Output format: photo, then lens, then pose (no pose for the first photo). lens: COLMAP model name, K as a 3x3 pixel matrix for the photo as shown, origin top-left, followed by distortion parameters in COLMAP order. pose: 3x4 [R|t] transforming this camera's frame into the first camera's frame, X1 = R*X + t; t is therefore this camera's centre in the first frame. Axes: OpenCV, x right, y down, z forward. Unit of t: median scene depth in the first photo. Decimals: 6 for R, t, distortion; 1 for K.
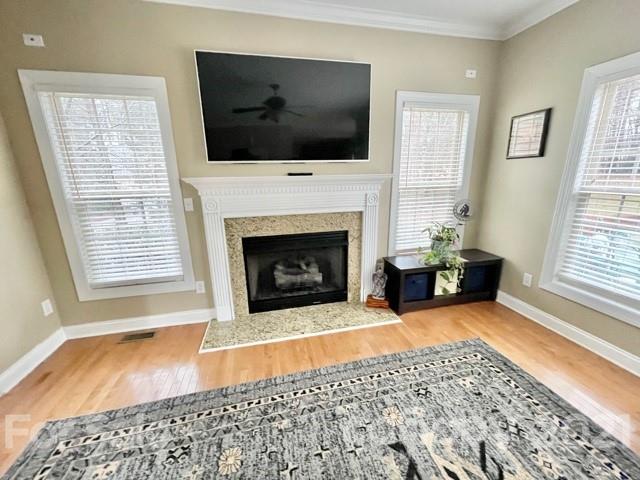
lens RADIAL K [[257.2, 0, 320.6], [0, 257.2, 239.4], [0, 0, 1]] dist [-0.004118, 0.001320]
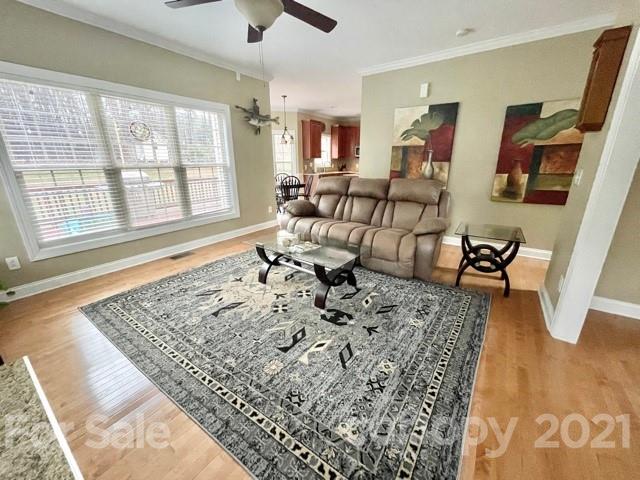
lens RADIAL K [[257.2, 0, 319.9], [0, 257.2, 239.7], [0, 0, 1]] dist [-0.004118, 0.001320]
pose [[-0.667984, -0.200259, 0.716724, -0.702054], [0.201789, 0.878286, 0.433468, -0.116419], [-0.716295, 0.434176, -0.546271, 0.678966]]
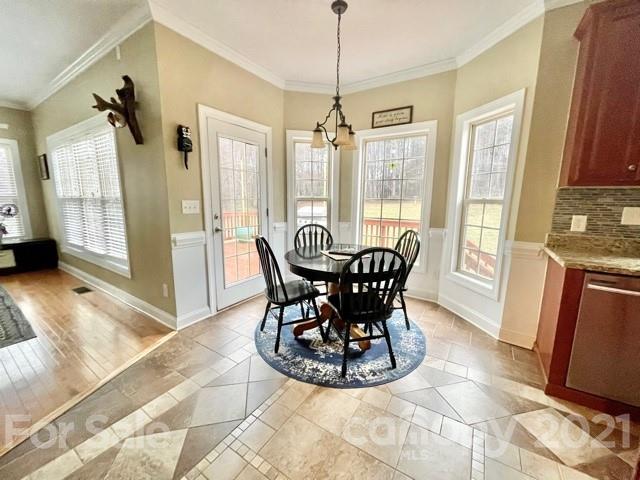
lens RADIAL K [[257.2, 0, 319.7], [0, 257.2, 240.2], [0, 0, 1]] dist [-0.004118, 0.001320]
pose [[0.722948, -0.083076, 0.685890, 0.919897], [0.149504, 0.988034, -0.037910, 0.438189], [-0.674533, 0.129950, 0.726717, -1.486607]]
